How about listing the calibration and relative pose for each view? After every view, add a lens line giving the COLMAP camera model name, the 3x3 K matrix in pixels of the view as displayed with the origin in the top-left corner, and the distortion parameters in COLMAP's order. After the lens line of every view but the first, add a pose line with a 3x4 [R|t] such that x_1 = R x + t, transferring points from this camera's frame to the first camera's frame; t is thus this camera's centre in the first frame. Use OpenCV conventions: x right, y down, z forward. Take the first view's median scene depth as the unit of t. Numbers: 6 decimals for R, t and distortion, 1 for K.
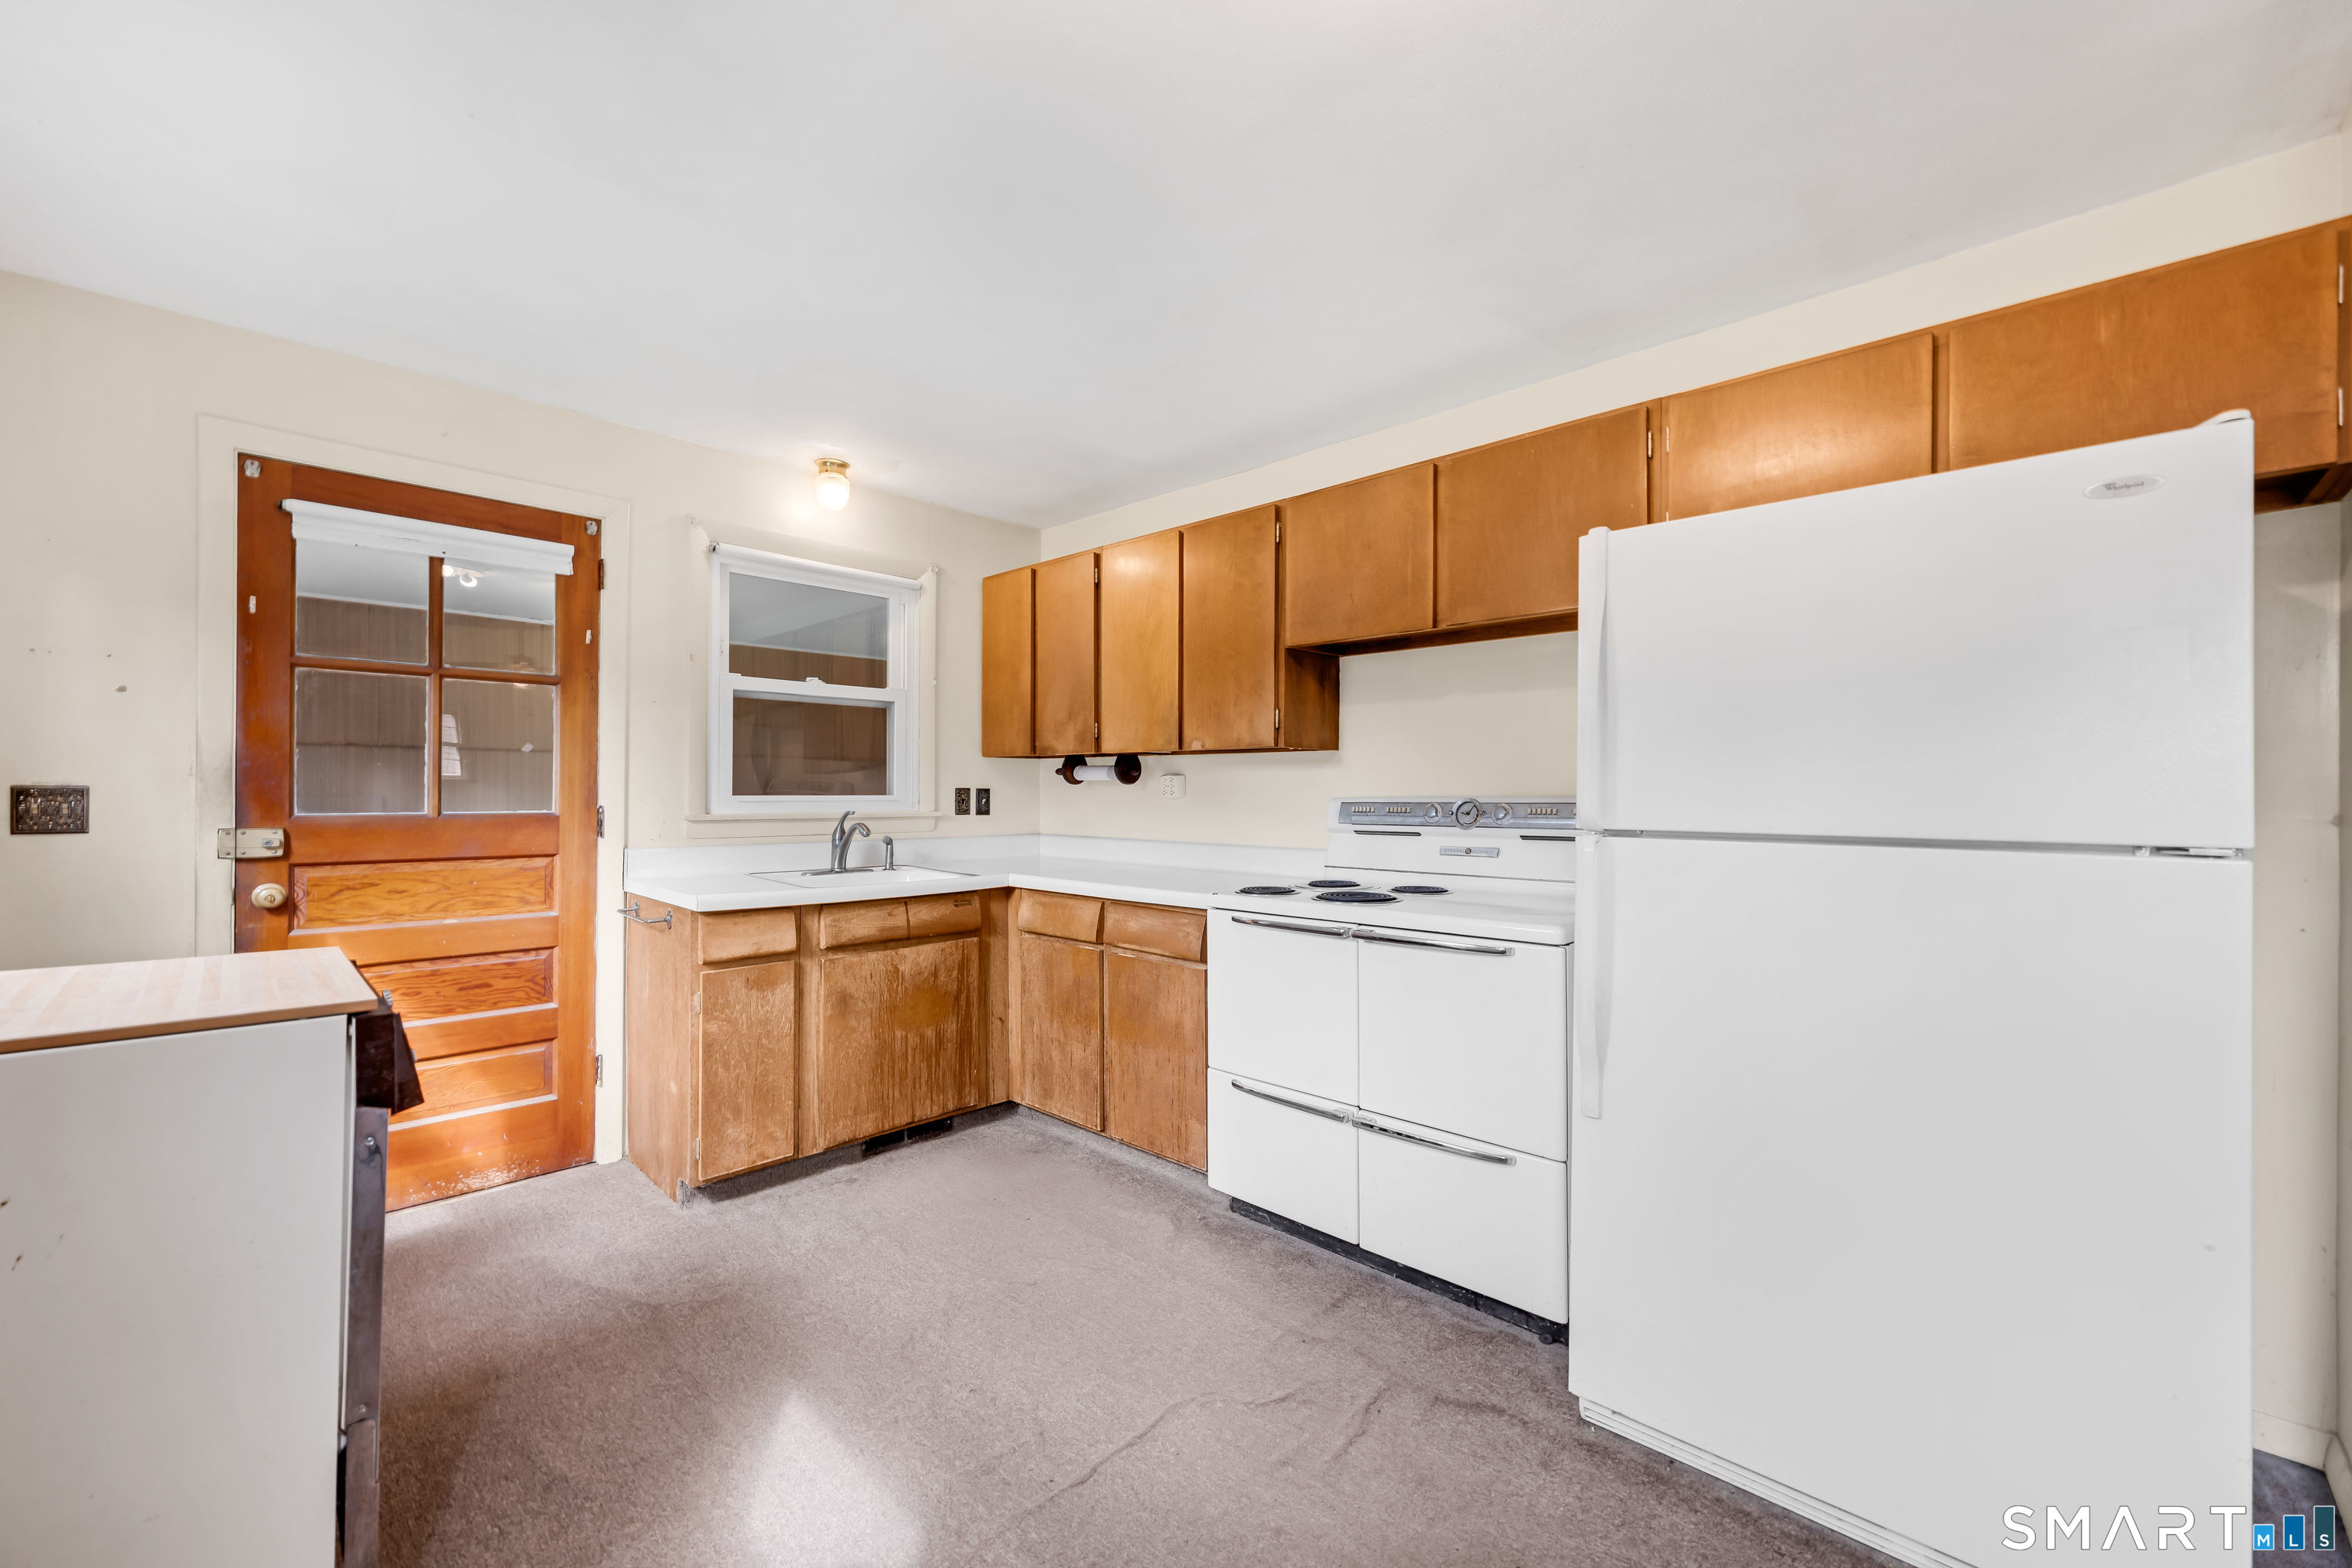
lens RADIAL K [[937.0, 0, 1176.0], [0, 937.0, 784.0], [0, 0, 1]] dist [-0.000119, -0.000026]
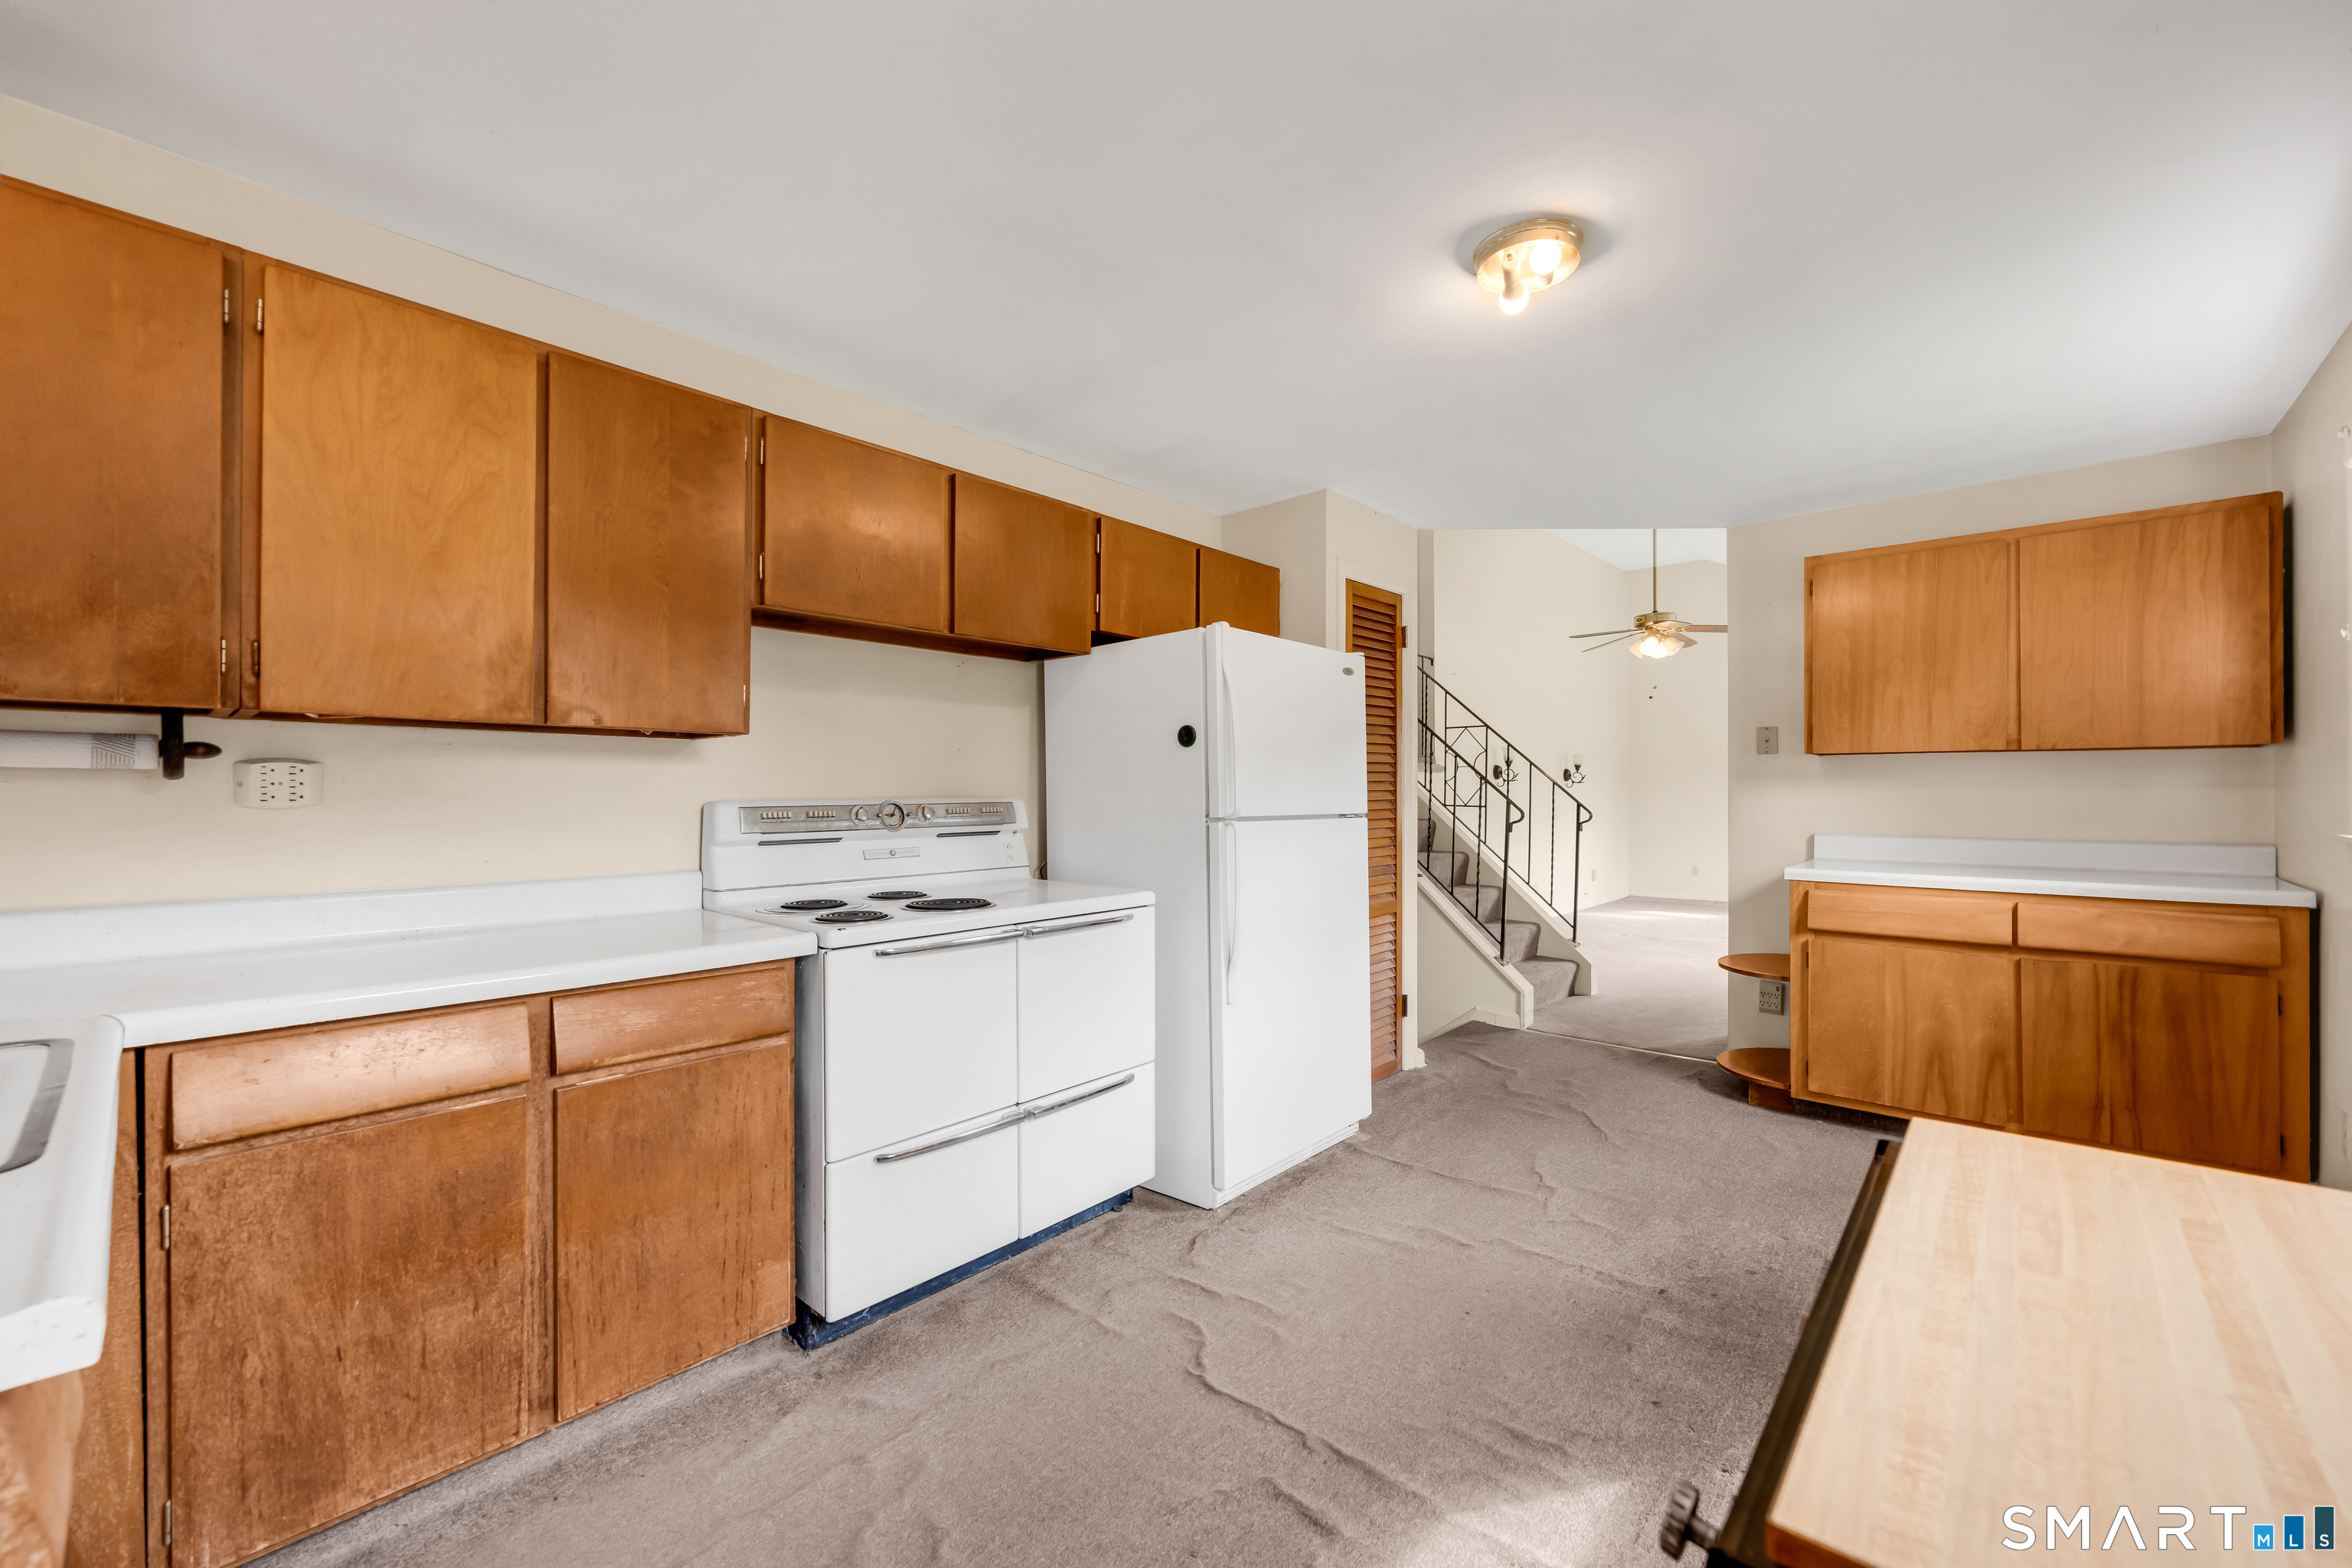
lens RADIAL K [[937.0, 0, 1176.0], [0, 937.0, 784.0], [0, 0, 1]] dist [-0.000119, -0.000026]
pose [[-0.036851, 0.007967, 0.999289, -0.679162], [-0.007731, 0.999936, -0.008257, 0.003866], [-0.999291, -0.008030, -0.036787, 0.708762]]
